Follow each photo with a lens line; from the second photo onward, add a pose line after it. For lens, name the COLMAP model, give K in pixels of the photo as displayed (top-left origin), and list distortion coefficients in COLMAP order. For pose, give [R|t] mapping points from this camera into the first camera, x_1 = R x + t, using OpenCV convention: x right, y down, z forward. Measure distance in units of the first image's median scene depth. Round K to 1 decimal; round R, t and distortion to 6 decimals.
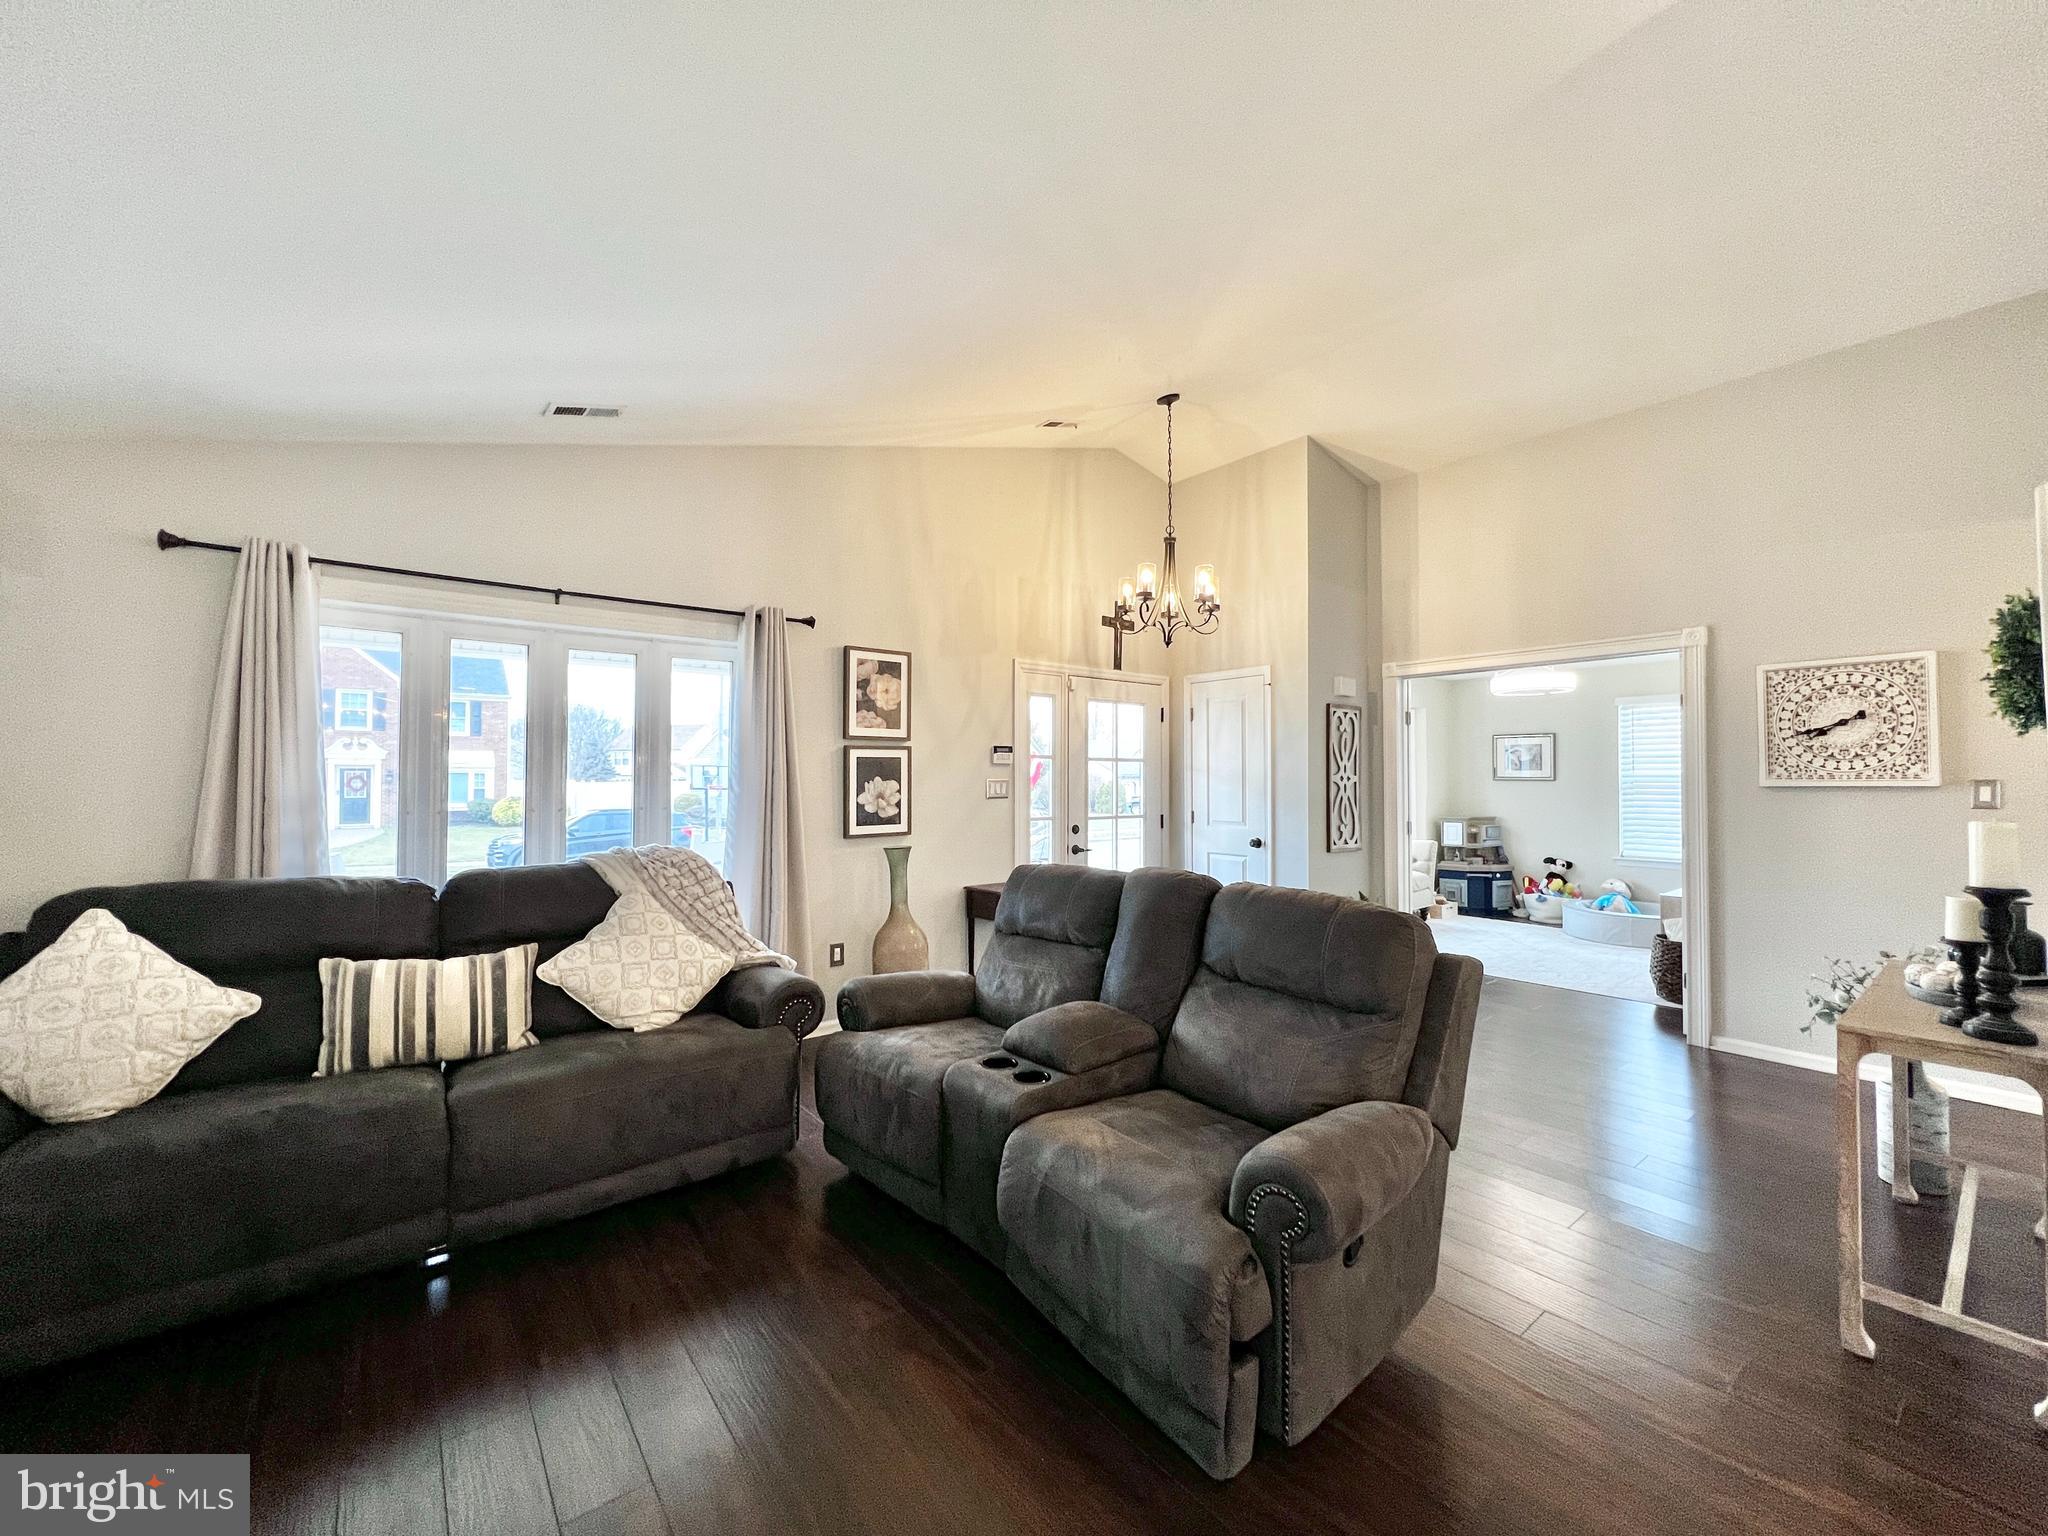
lens RADIAL K [[819.3, 0, 1025.7], [0, 819.3, 775.6], [0, 0, 1]] dist [-0.002193, 0.001060]
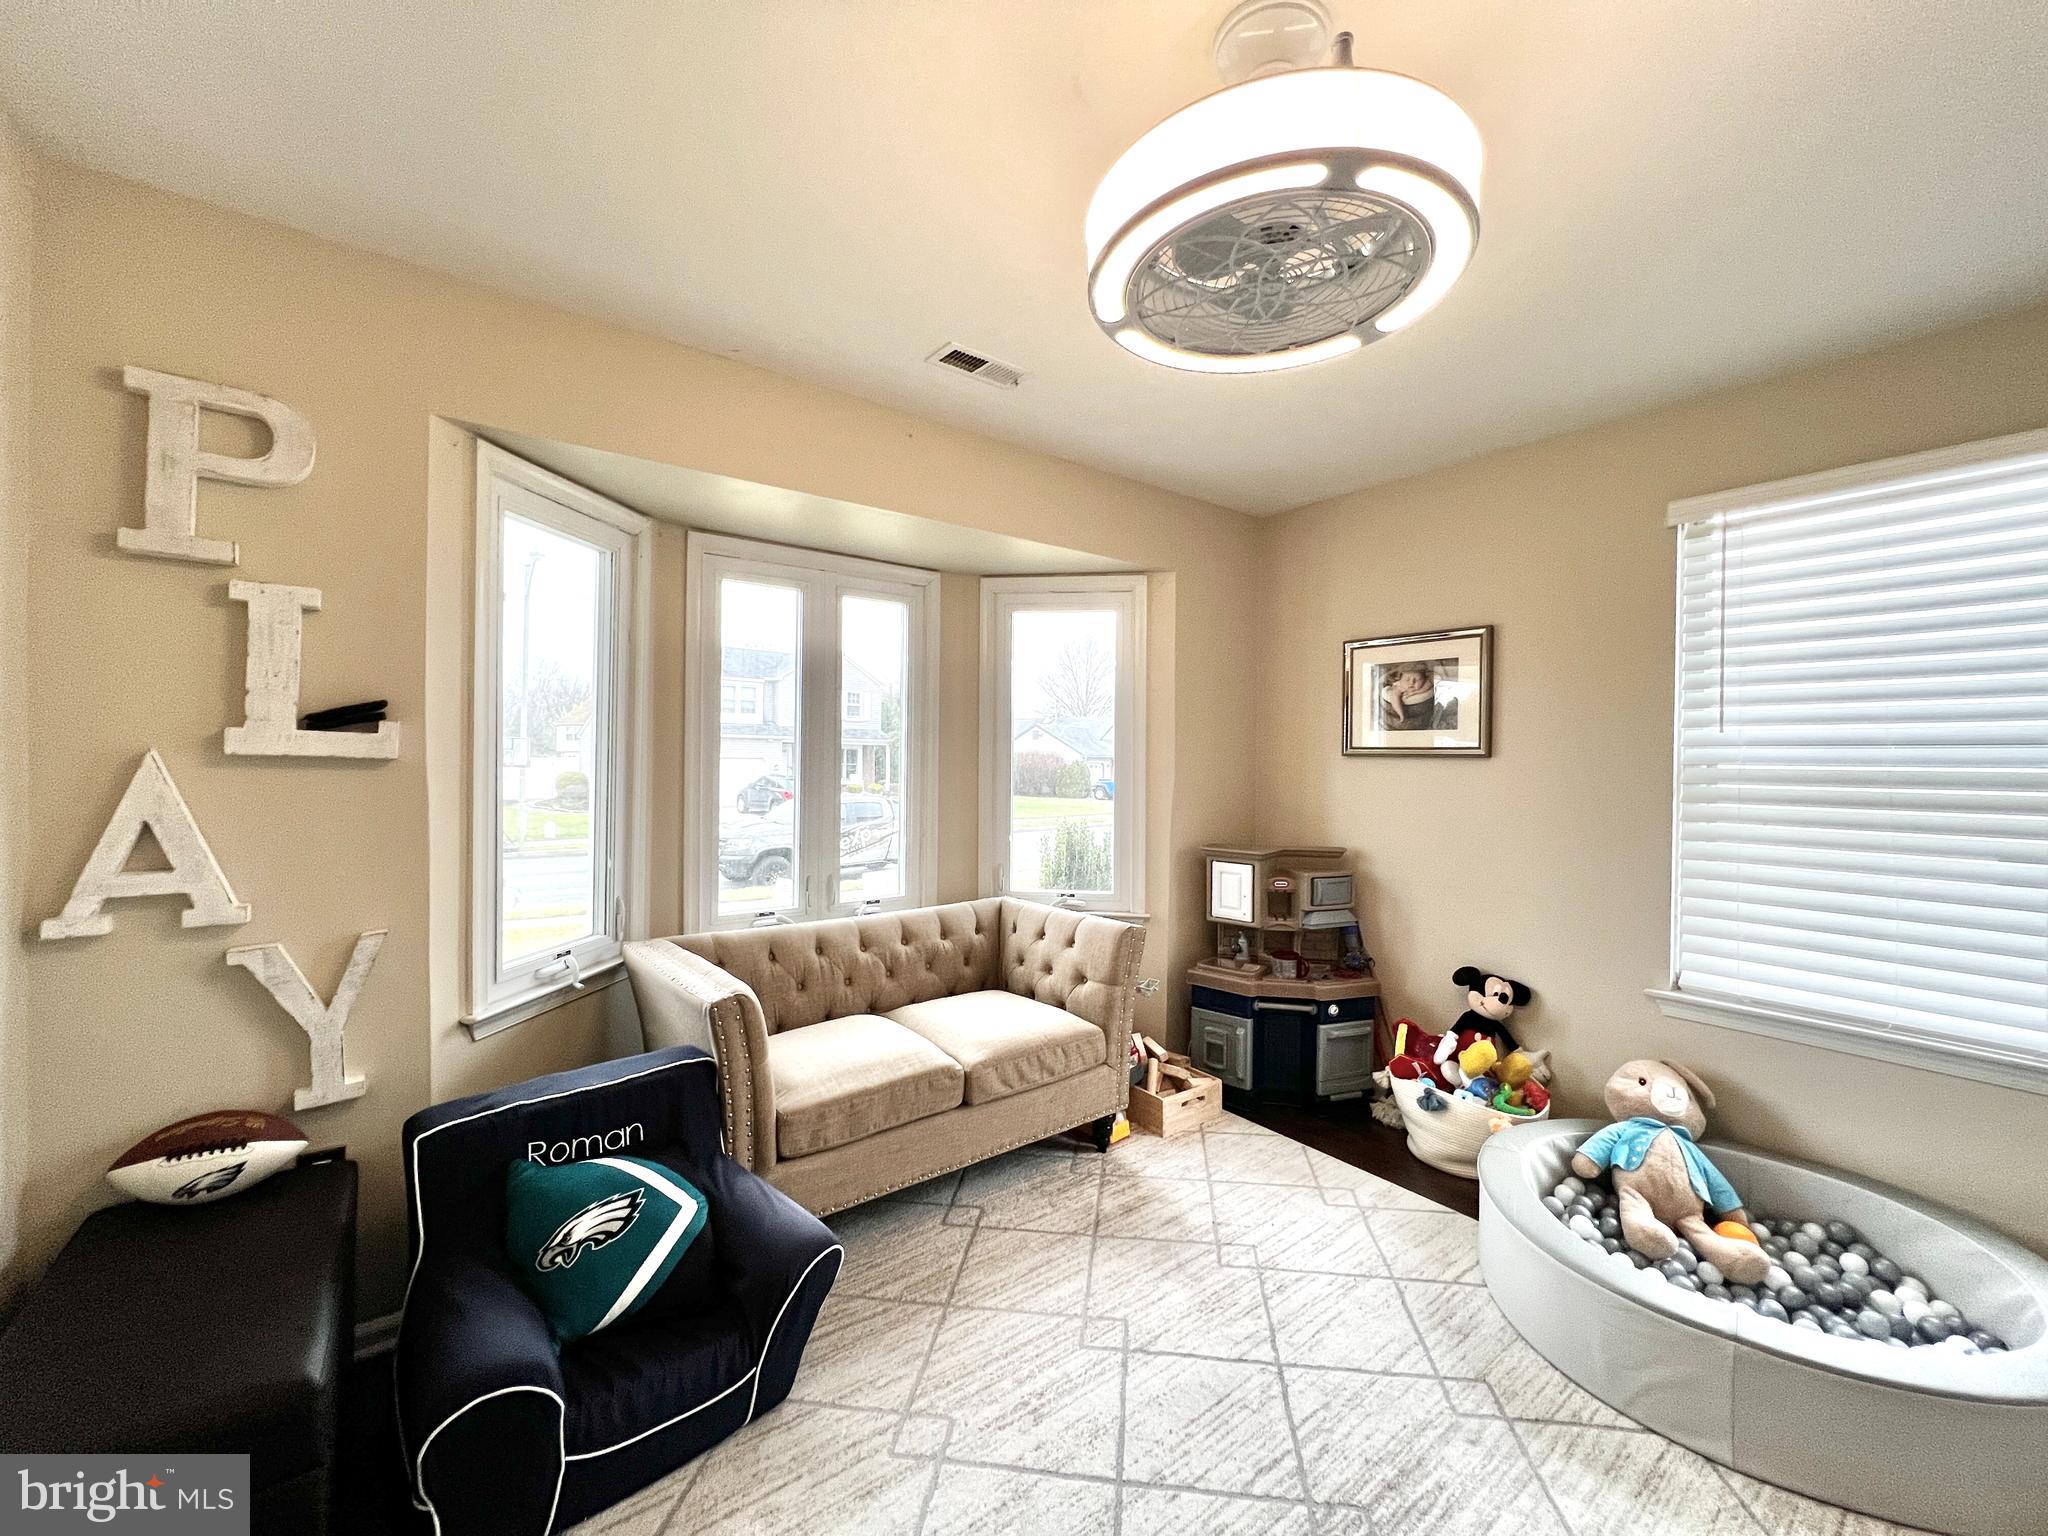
lens RADIAL K [[826.6, 0, 1016.2], [0, 826.6, 770.6], [0, 0, 1]] dist [0.001049, 0.000059]
pose [[0.999701, 0.012159, -0.021223, 0.437524], [-0.012023, 0.999906, 0.006536, 0.011466], [0.021300, -0.006279, 0.999753, 0.617759]]
